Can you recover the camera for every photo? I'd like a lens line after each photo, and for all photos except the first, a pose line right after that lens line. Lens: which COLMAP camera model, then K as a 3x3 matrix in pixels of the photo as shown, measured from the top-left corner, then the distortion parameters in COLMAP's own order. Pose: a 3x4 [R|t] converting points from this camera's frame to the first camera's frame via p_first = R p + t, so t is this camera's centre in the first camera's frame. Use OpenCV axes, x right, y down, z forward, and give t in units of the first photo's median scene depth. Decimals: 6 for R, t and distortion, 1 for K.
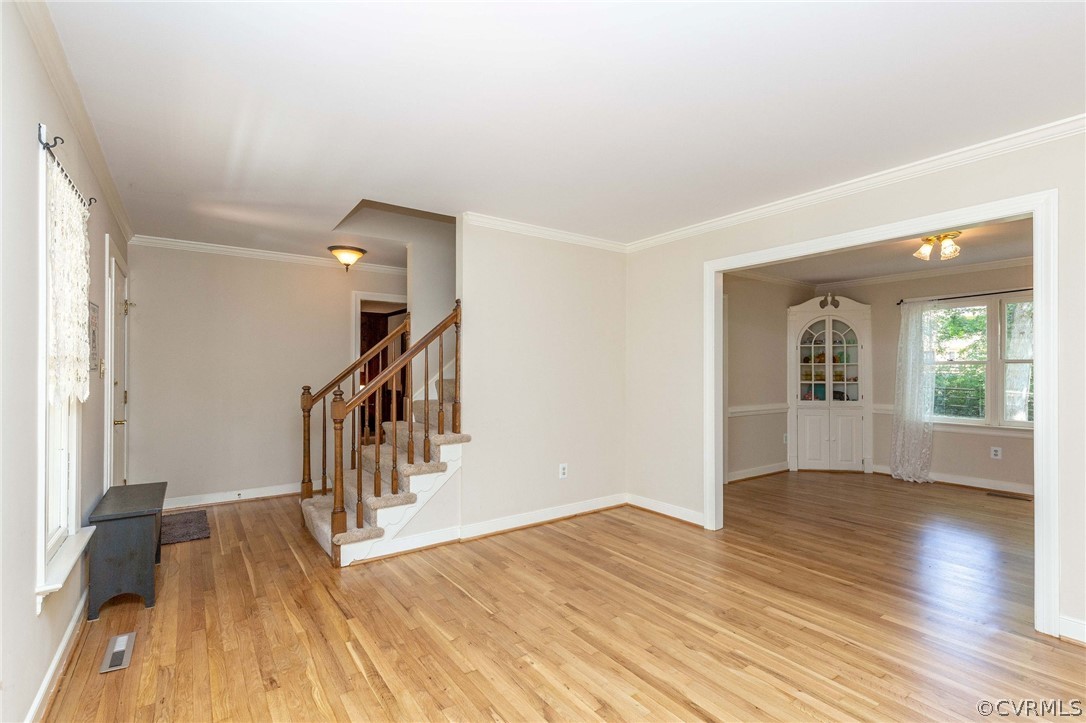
lens RADIAL K [[505.0, 0, 544.8], [0, 505.0, 367.3], [0, 0, 1]] dist [0.014381, -0.003929]
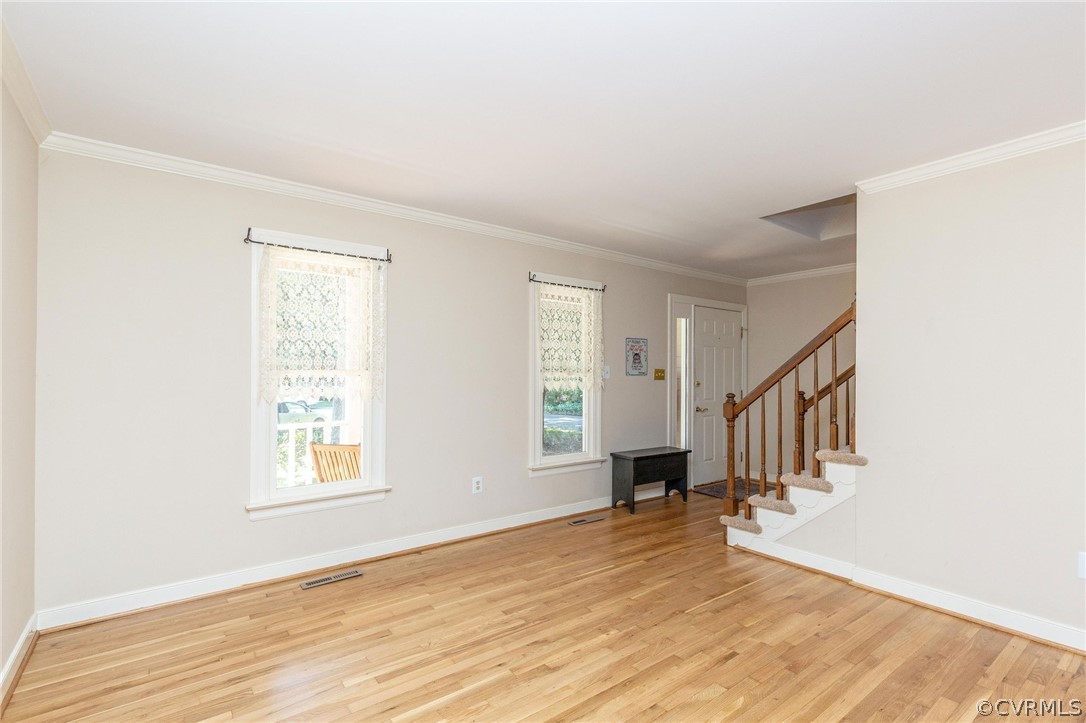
lens RADIAL K [[505.0, 0, 577.0], [0, 505.0, 372.8], [0, 0, 1]] dist [0.014381, -0.003929]
pose [[0.057801, -0.007540, -0.998300, 0.569334], [-0.000537, 0.999971, -0.007584, 0.005086], [0.998328, 0.000974, 0.057796, 0.447763]]
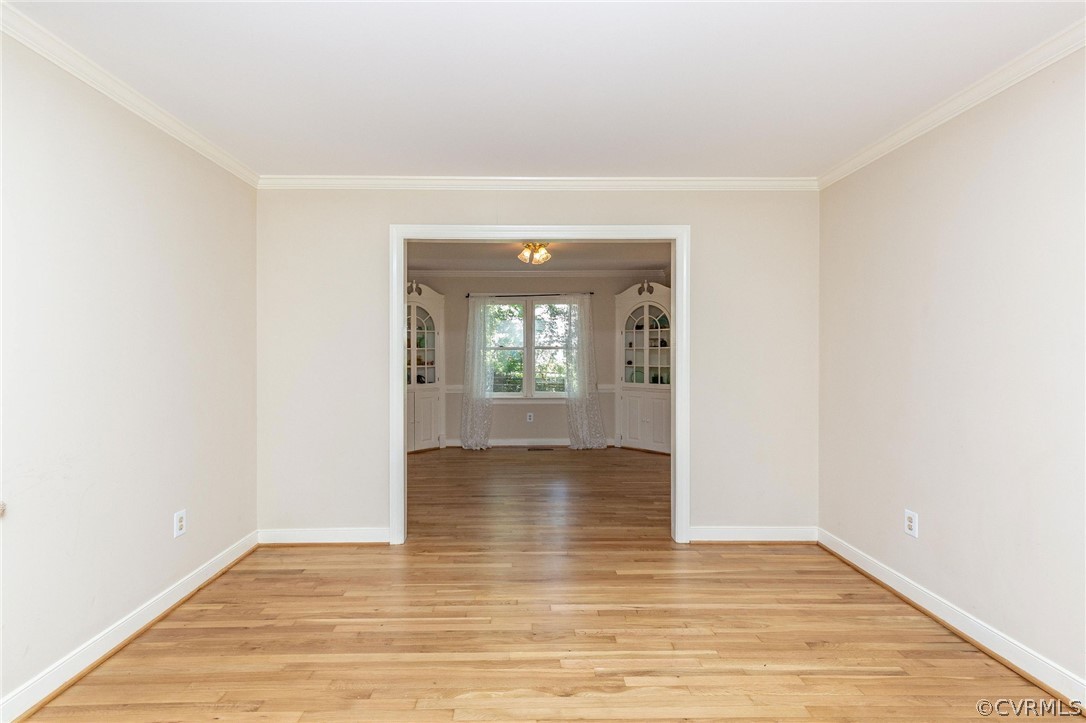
lens RADIAL K [[505.0, 0, 548.1], [0, 505.0, 355.6], [0, 0, 1]] dist [0.014381, -0.003929]
pose [[0.569233, -0.002950, 0.822171, -0.219832], [-0.002845, 0.999981, 0.005558, 0.001655], [-0.822172, -0.005503, 0.569213, 0.310916]]
